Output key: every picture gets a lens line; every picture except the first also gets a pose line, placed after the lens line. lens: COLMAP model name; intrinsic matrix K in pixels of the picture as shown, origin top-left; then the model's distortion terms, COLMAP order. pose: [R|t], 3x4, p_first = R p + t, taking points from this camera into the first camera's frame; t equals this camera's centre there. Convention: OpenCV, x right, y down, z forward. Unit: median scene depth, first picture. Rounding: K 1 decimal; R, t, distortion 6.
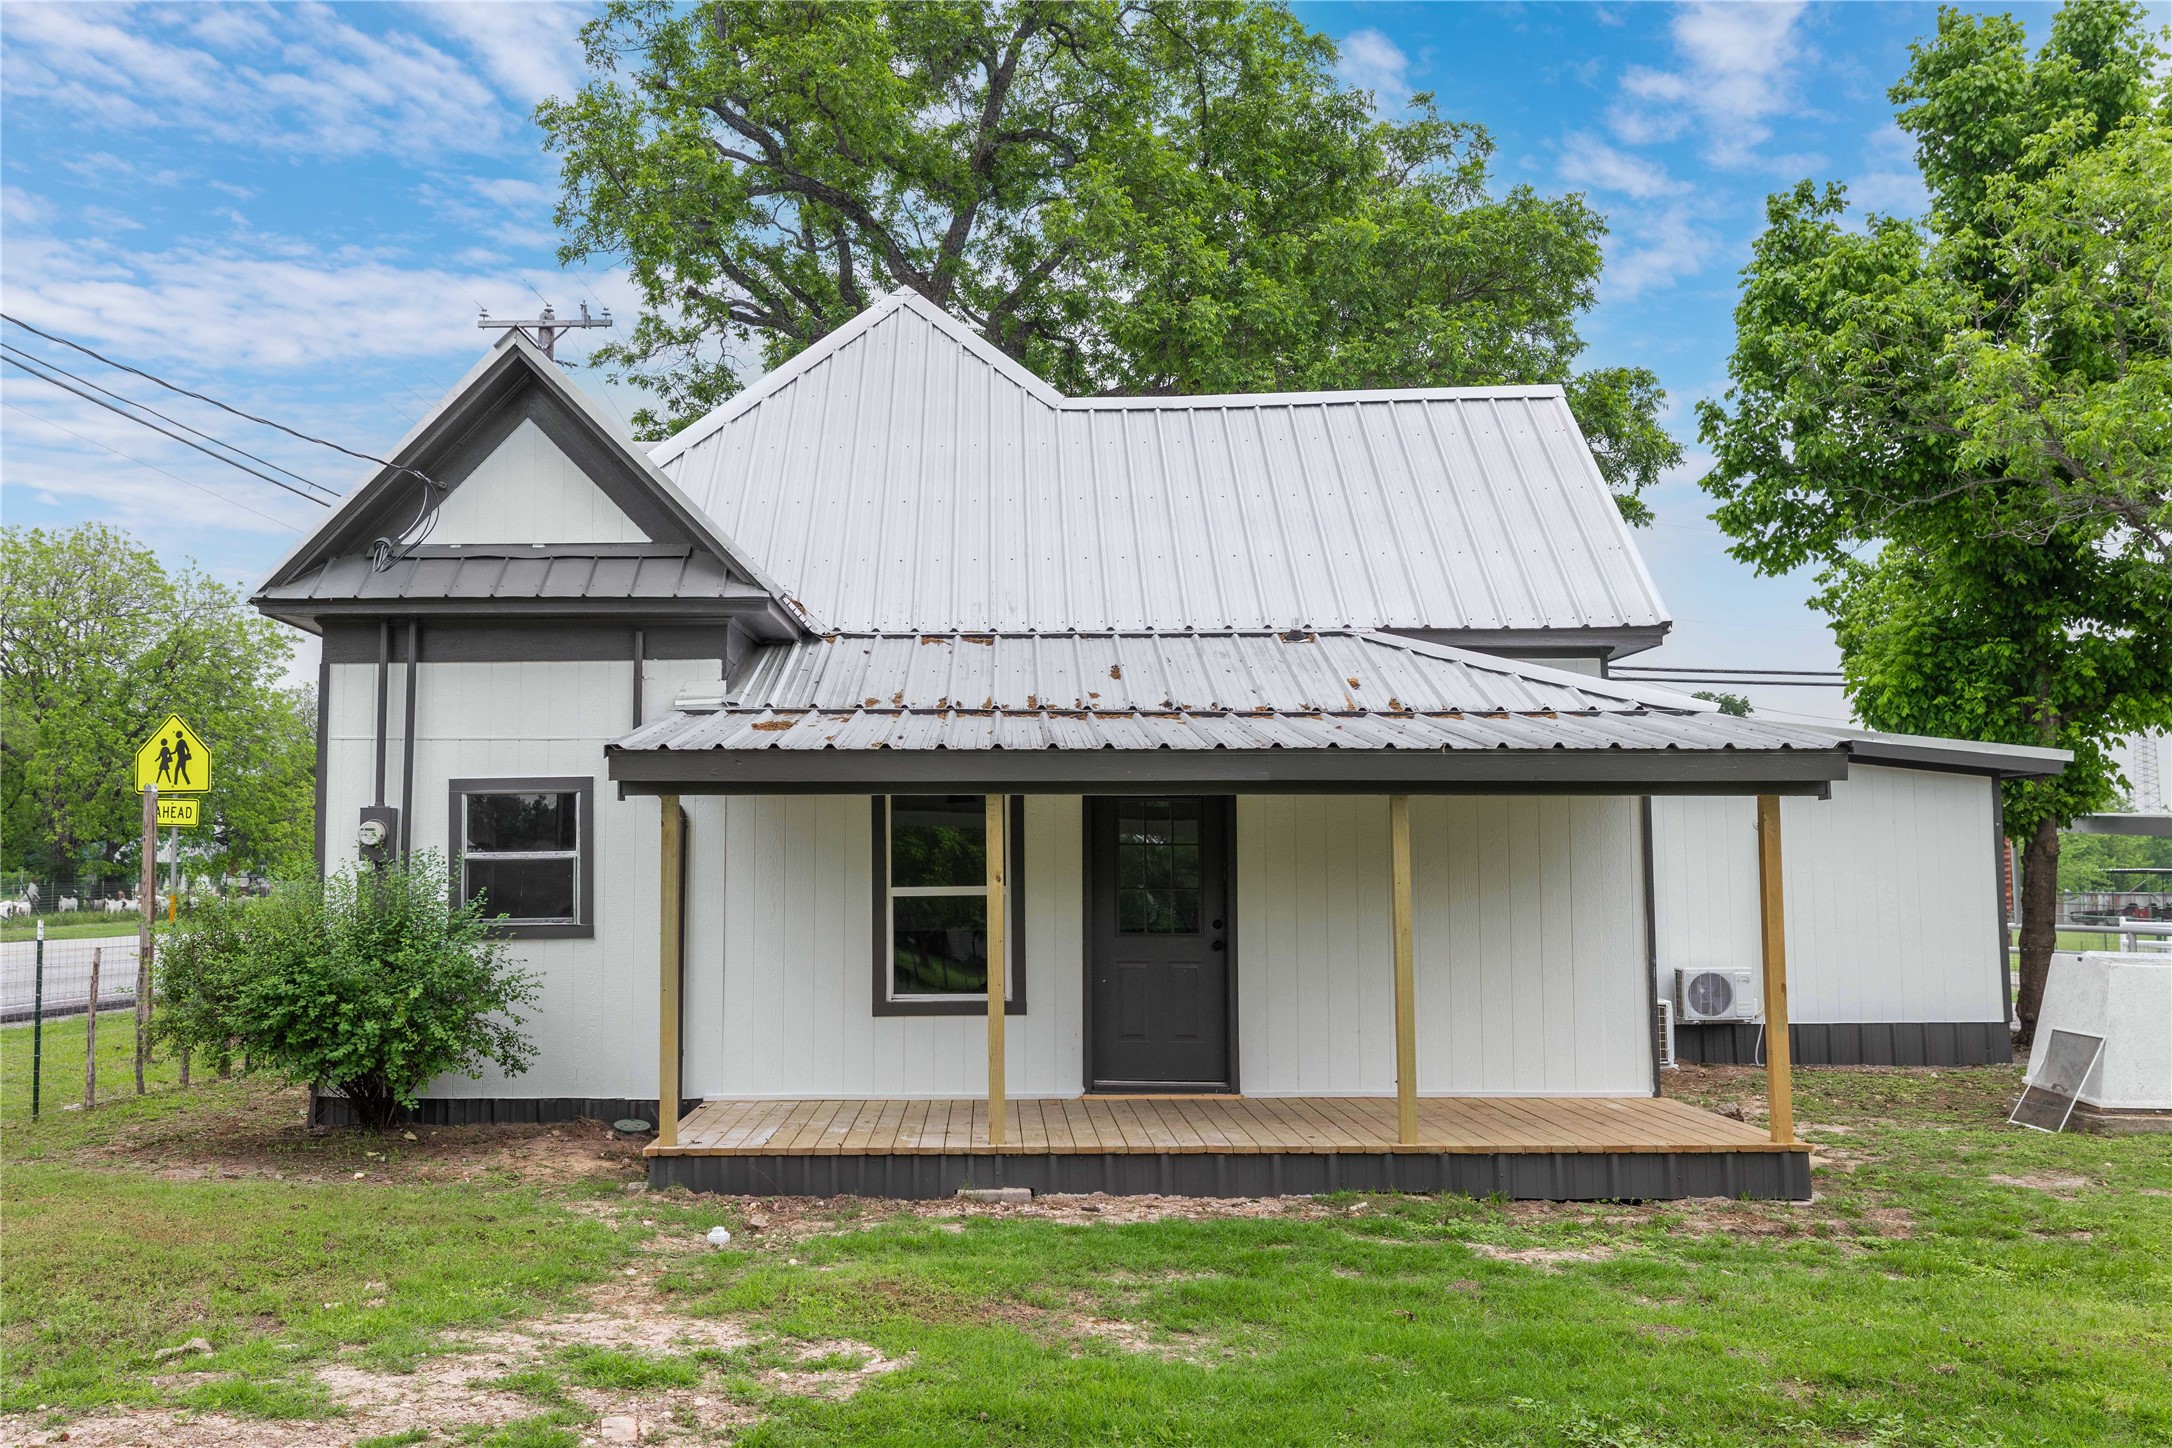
lens RADIAL K [[1730.5, 0, 867.6], [0, 1730.5, 726.2], [0, 0, 1]] dist [0.002311, -0.007016]
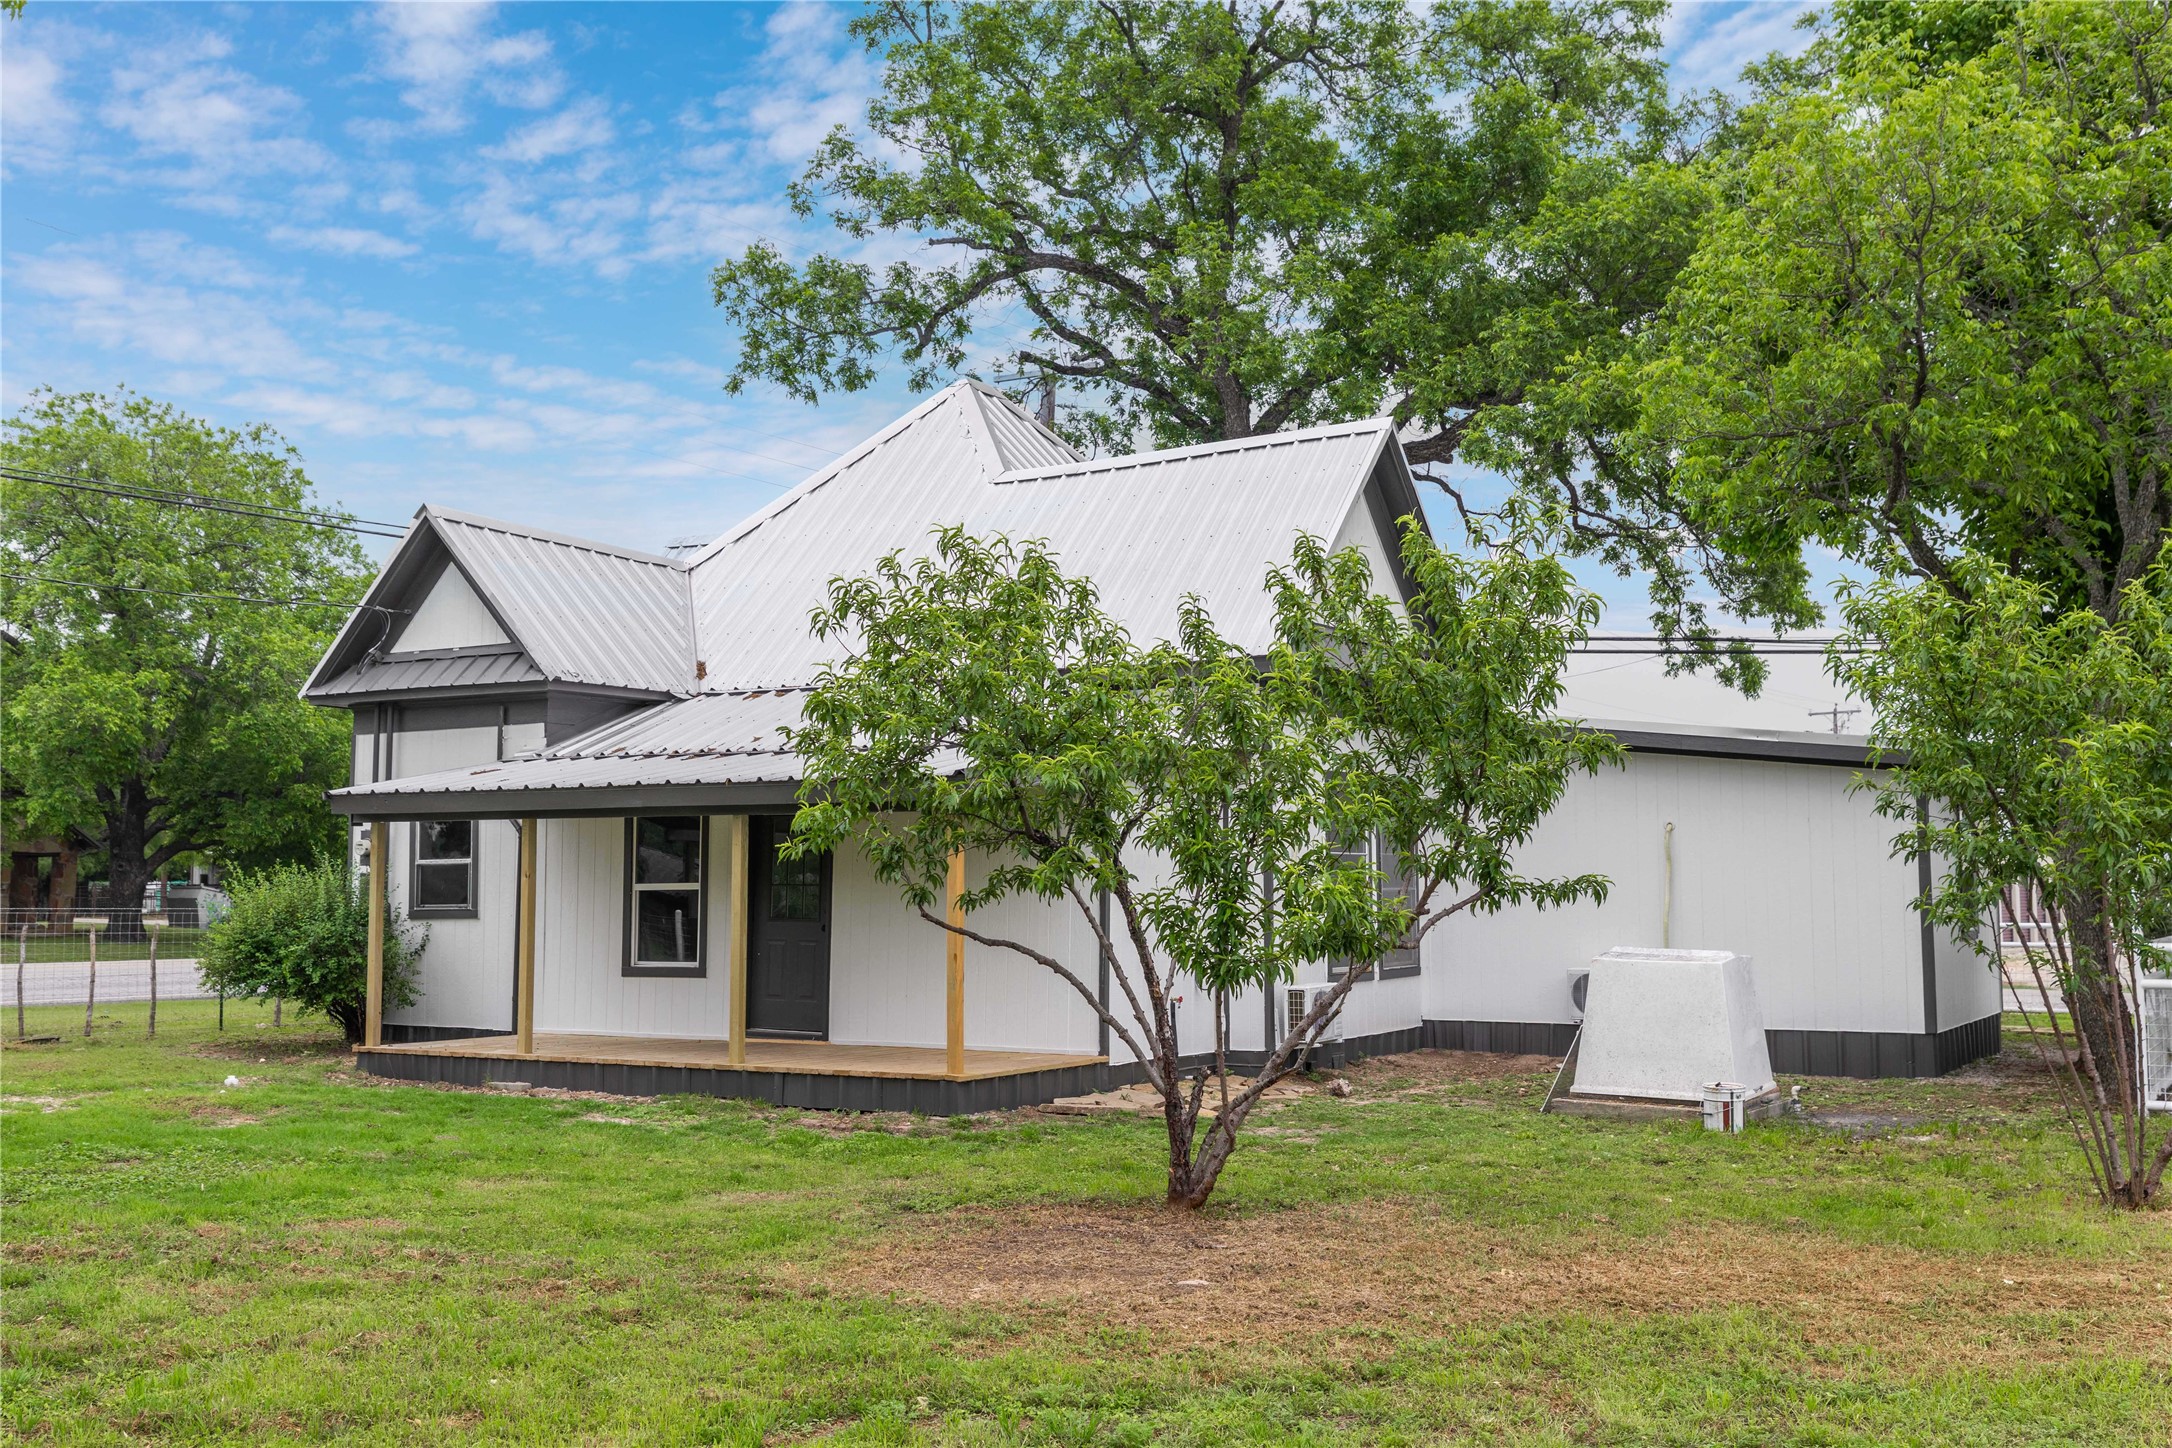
lens RADIAL K [[2048.3, 0, 1086.0], [0, 2048.3, 724.0], [0, 0, 1]] dist [-0.054209, 0.006576]
pose [[0.880371, -0.037570, -0.472796, 1.099768], [0.040207, 0.999181, -0.004530, -0.012607], [0.472579, -0.015022, 0.881160, -0.264194]]
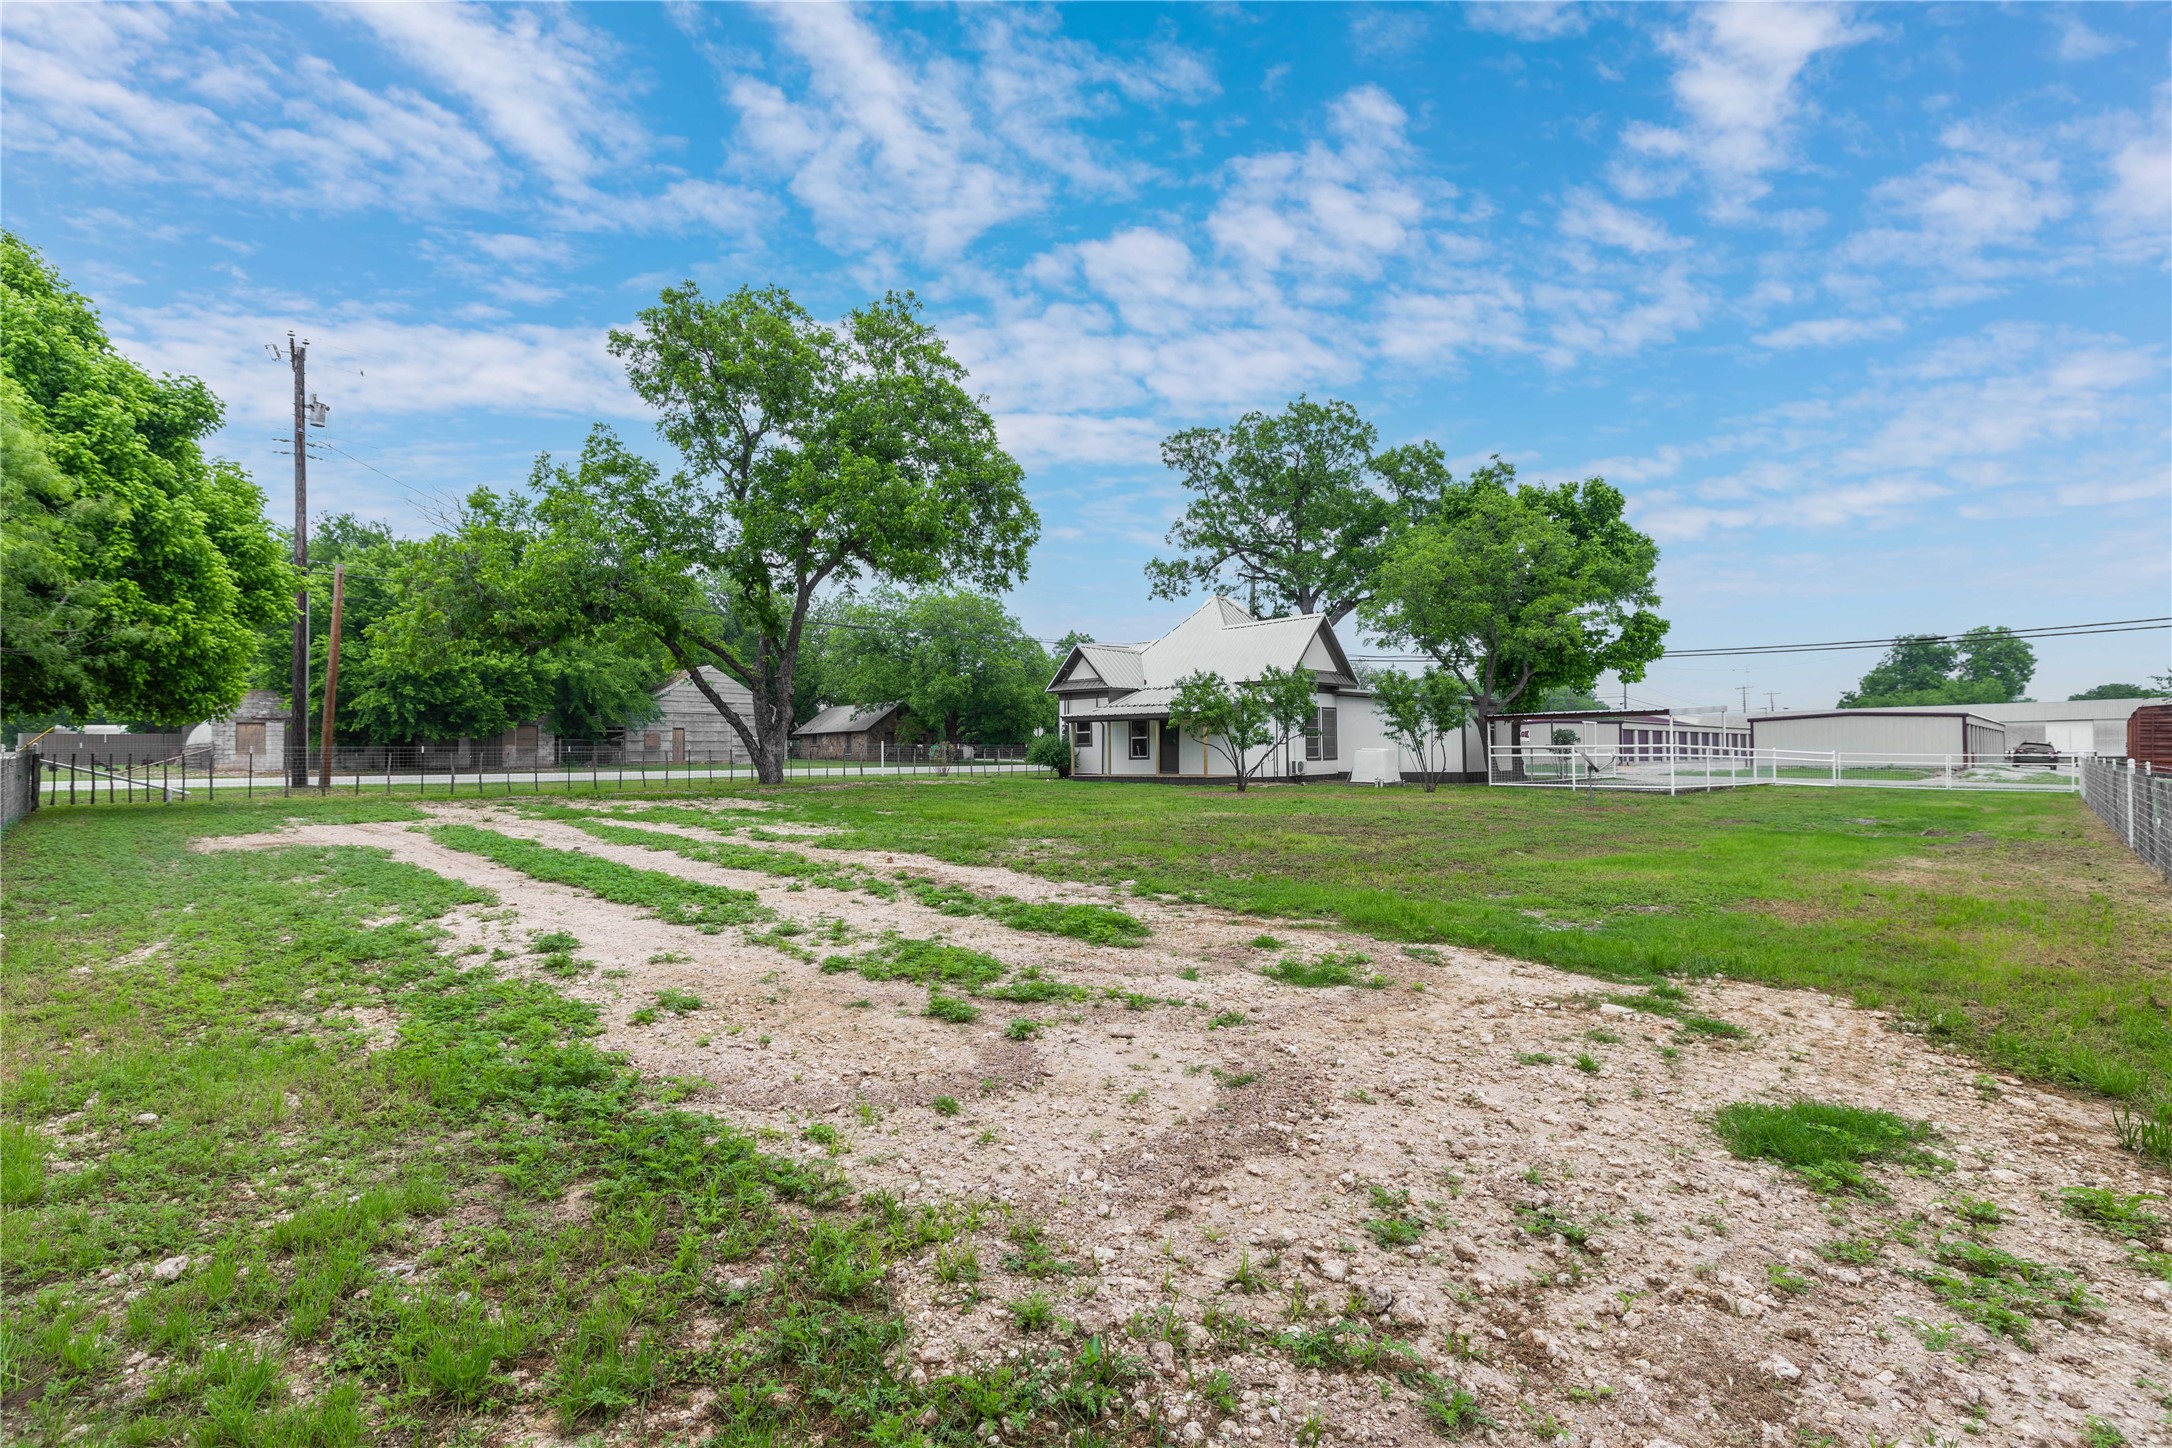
lens RADIAL K [[1025.8, 0, 1086.0], [0, 1025.8, 724.0], [0, 0, 1]] dist [-0.004030, -0.000550]
pose [[0.751673, -0.022996, -0.659135, 2.103229], [0.063580, 0.997264, 0.037713, -0.085487], [0.656465, -0.070256, 0.751078, -1.608516]]
